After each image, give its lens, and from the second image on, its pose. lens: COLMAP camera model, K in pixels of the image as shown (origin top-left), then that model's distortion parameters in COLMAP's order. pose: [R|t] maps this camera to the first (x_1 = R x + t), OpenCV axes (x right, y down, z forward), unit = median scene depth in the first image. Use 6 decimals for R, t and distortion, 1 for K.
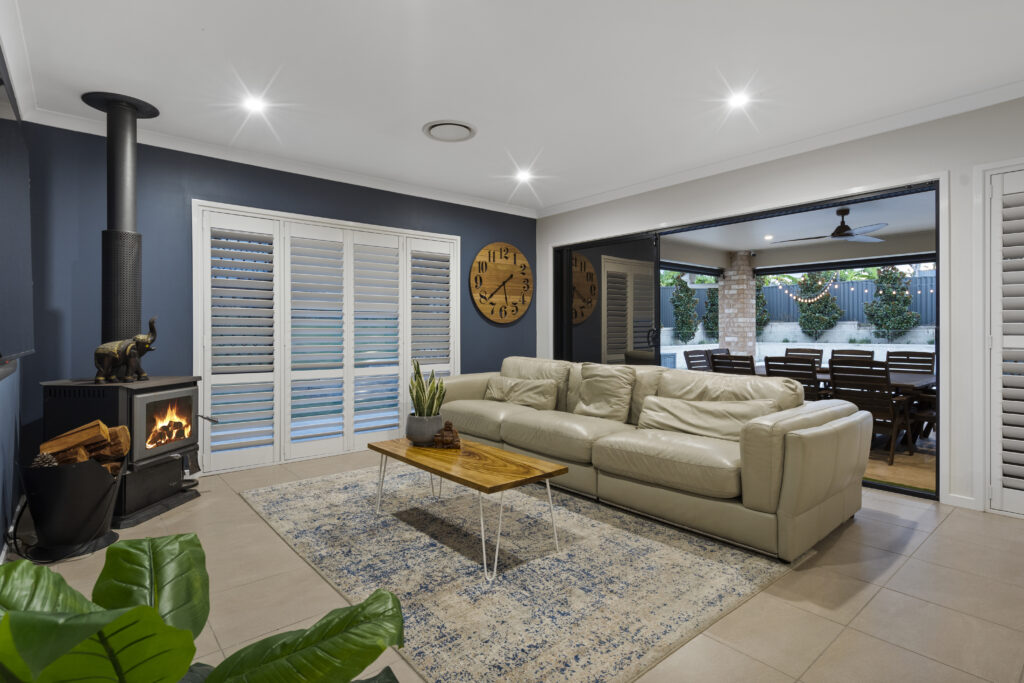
lens RADIAL K [[510.6, 0, 507.7], [0, 510.6, 327.7], [0, 0, 1]] dist [-0.000854, -0.000466]
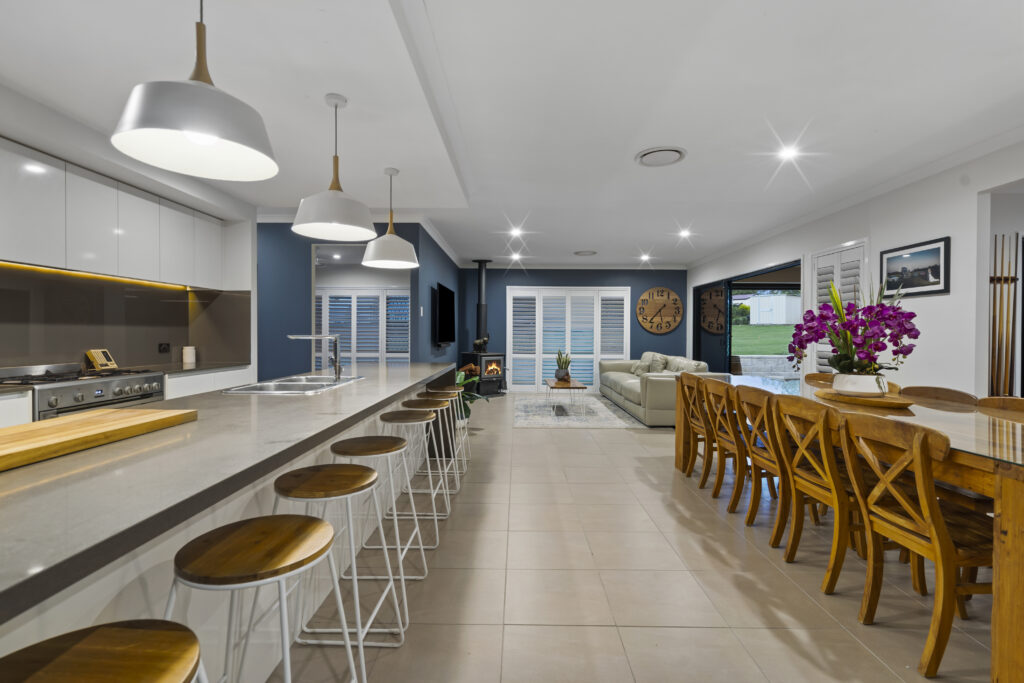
lens RADIAL K [[468.7, 0, 512.8], [0, 468.7, 339.2], [0, 0, 1]] dist [0.003854, 0.000151]
pose [[0.759069, 0.014768, -0.650842, 0.675669], [-0.004443, 0.999837, 0.017506, -0.015423], [0.650995, -0.010397, 0.759011, -0.557827]]
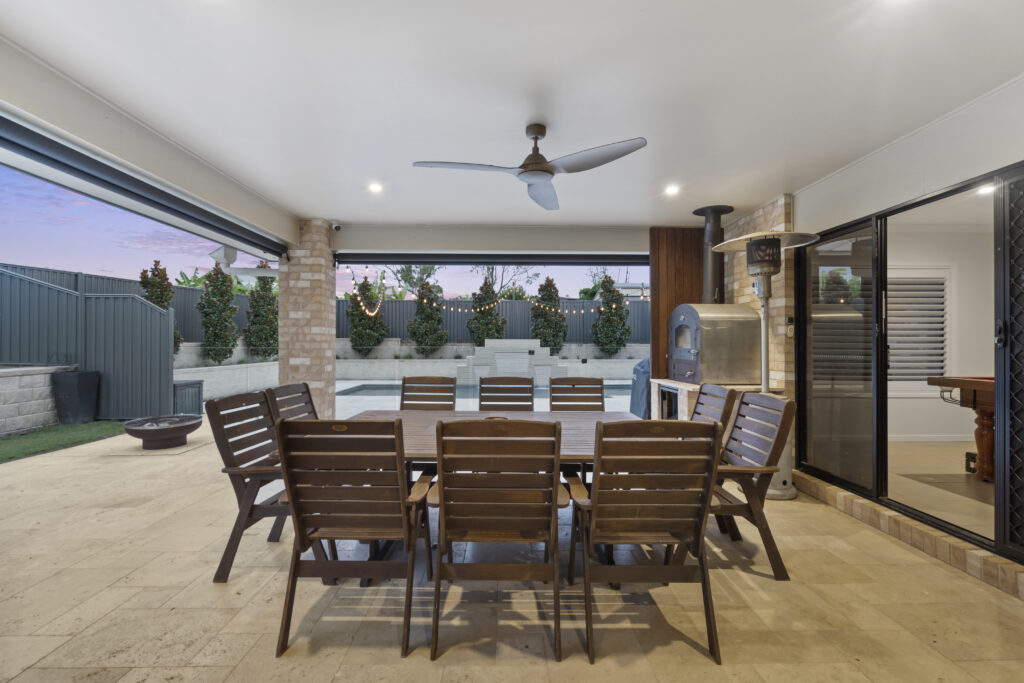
lens RADIAL K [[468.7, 0, 506.5], [0, 468.7, 338.1], [0, 0, 1]] dist [0.003854, 0.000151]
pose [[0.636169, 0.015690, 0.771391, 0.166248], [-0.005982, 0.999863, -0.015403, 0.001914], [-0.771527, 0.005185, 0.636176, 0.462155]]
